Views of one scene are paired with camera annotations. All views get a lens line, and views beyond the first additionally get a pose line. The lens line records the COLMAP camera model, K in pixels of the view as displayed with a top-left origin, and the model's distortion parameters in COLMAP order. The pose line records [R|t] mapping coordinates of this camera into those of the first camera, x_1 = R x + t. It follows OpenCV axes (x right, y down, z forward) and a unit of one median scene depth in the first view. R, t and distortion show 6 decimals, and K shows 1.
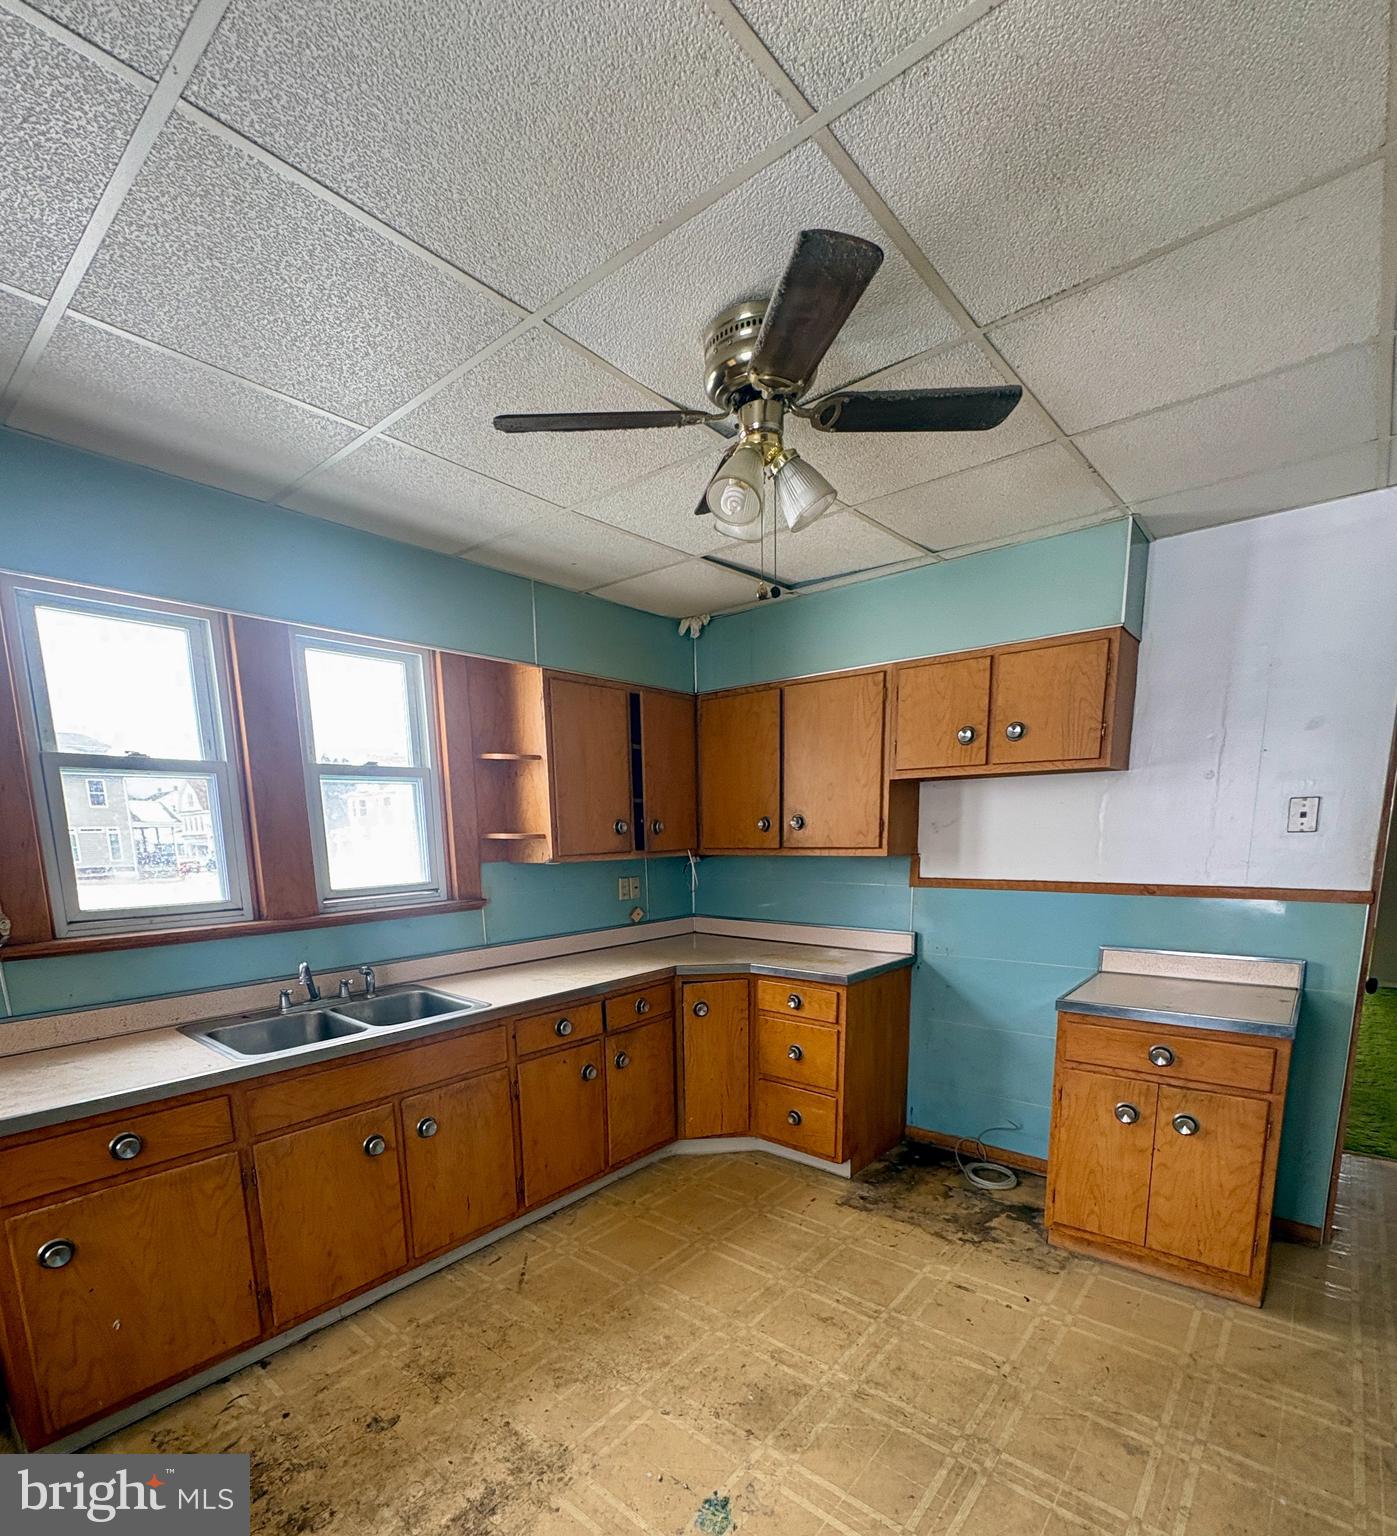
lens RADIAL K [[743.2, 0, 696.8], [0, 743.2, 953.7], [0, 0, 1]] dist [0.002327, 0.001018]
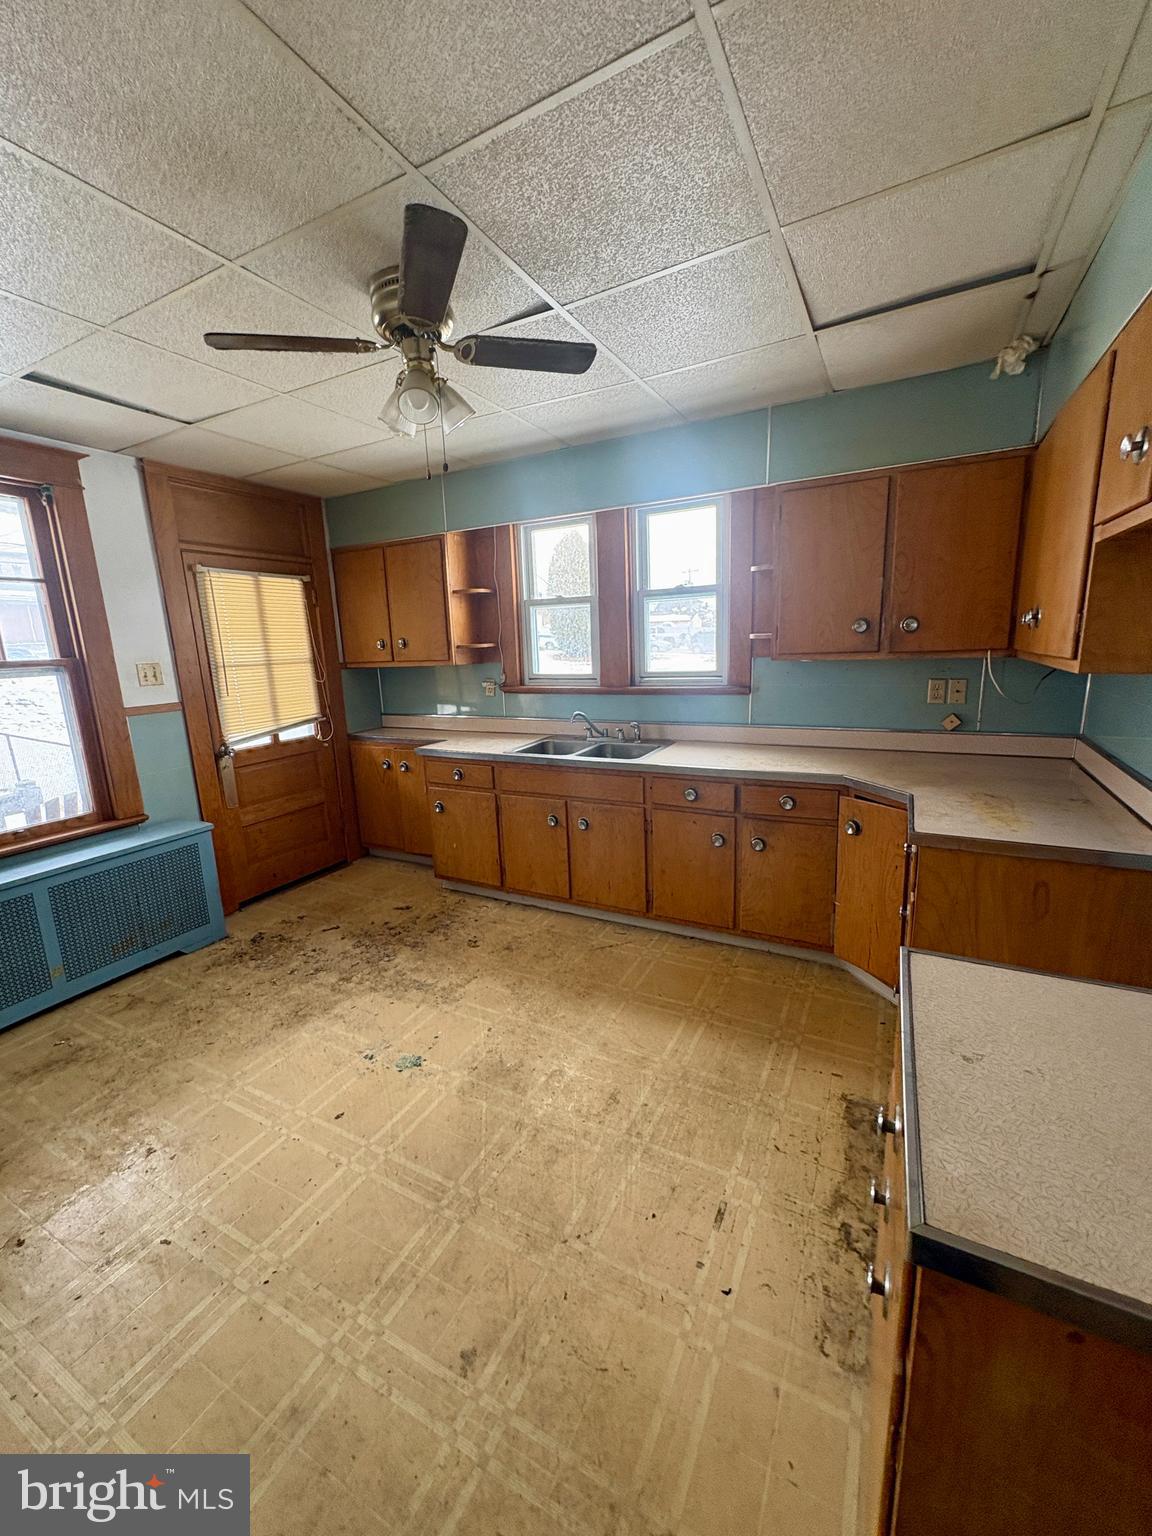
lens RADIAL K [[609.6, 0, 575.5], [0, 609.6, 762.9], [0, 0, 1]] dist [0.000417, 0.000705]
pose [[0.230862, 0.200842, -0.952032, 0.812522], [-0.132613, 0.975828, 0.173705, -0.113016], [0.963907, 0.086150, 0.251916, 0.617765]]
